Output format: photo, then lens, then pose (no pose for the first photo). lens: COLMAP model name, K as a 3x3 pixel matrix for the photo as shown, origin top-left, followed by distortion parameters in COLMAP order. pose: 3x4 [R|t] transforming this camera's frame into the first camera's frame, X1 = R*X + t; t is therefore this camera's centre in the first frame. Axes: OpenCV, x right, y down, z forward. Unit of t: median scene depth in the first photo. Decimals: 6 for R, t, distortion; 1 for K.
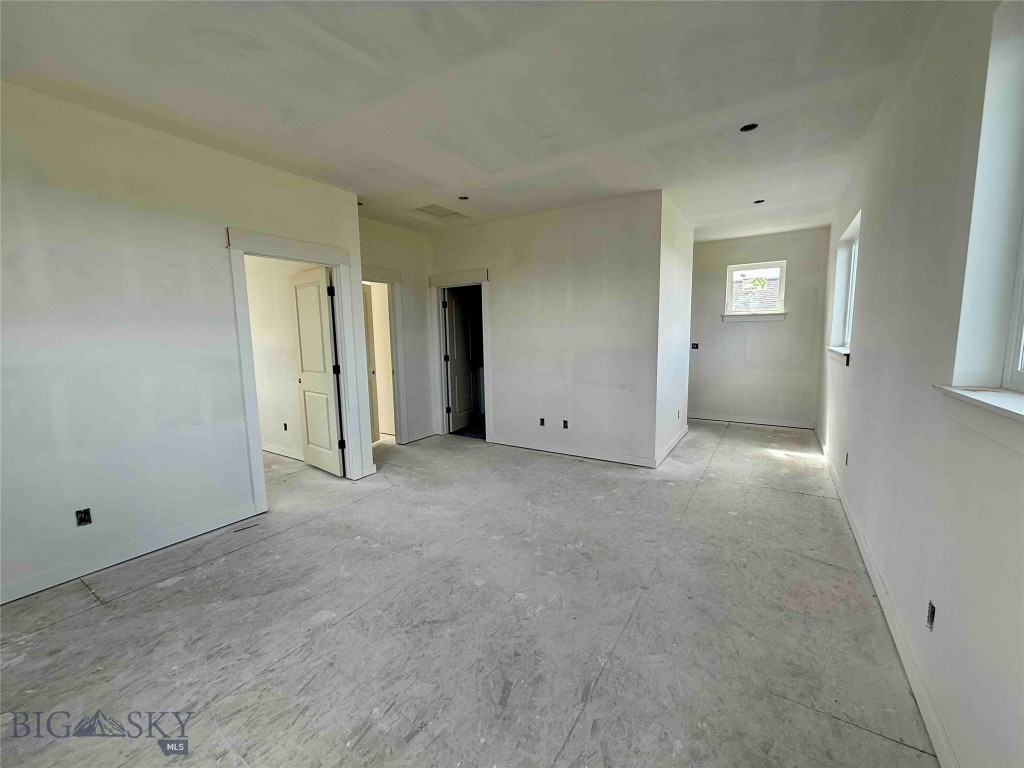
lens RADIAL K [[405.8, 0, 512.0], [0, 405.8, 384.0], [0, 0, 1]] dist [-0.003718, 0.000376]
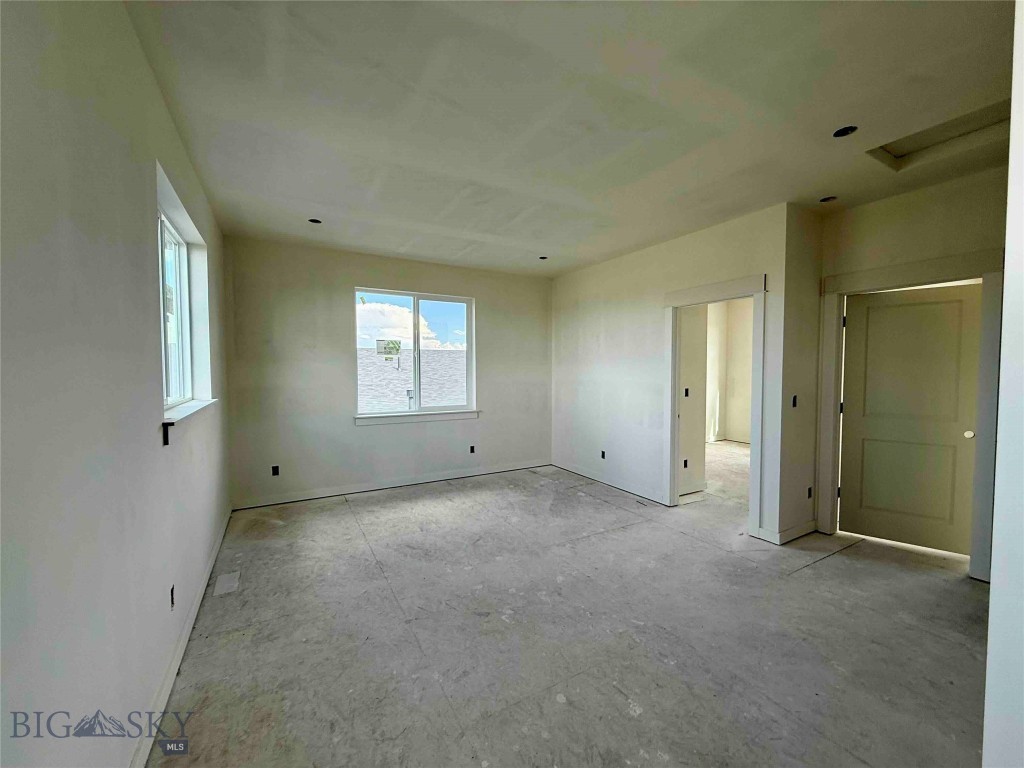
lens RADIAL K [[405.8, 0, 512.0], [0, 405.8, 384.0], [0, 0, 1]] dist [-0.003718, 0.000376]
pose [[-0.458006, 0.051417, -0.887461, 0.941414], [-0.098623, 0.989224, 0.108211, -0.198986], [0.883461, 0.137086, -0.448000, 1.393506]]
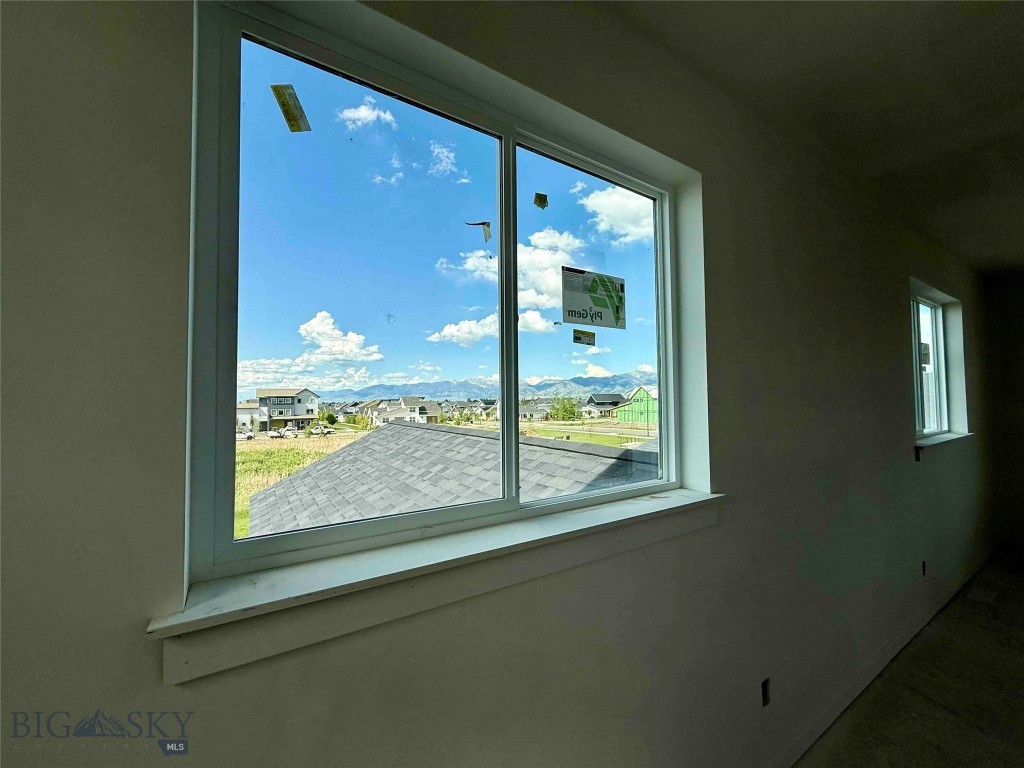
lens RADIAL K [[405.8, 0, 512.0], [0, 405.8, 384.0], [0, 0, 1]] dist [-0.003718, 0.000376]
pose [[-0.907523, 0.042178, 0.417880, 1.107247], [0.077055, 0.994777, 0.066938, -0.310071], [-0.412874, 0.092947, -0.906033, 1.927078]]
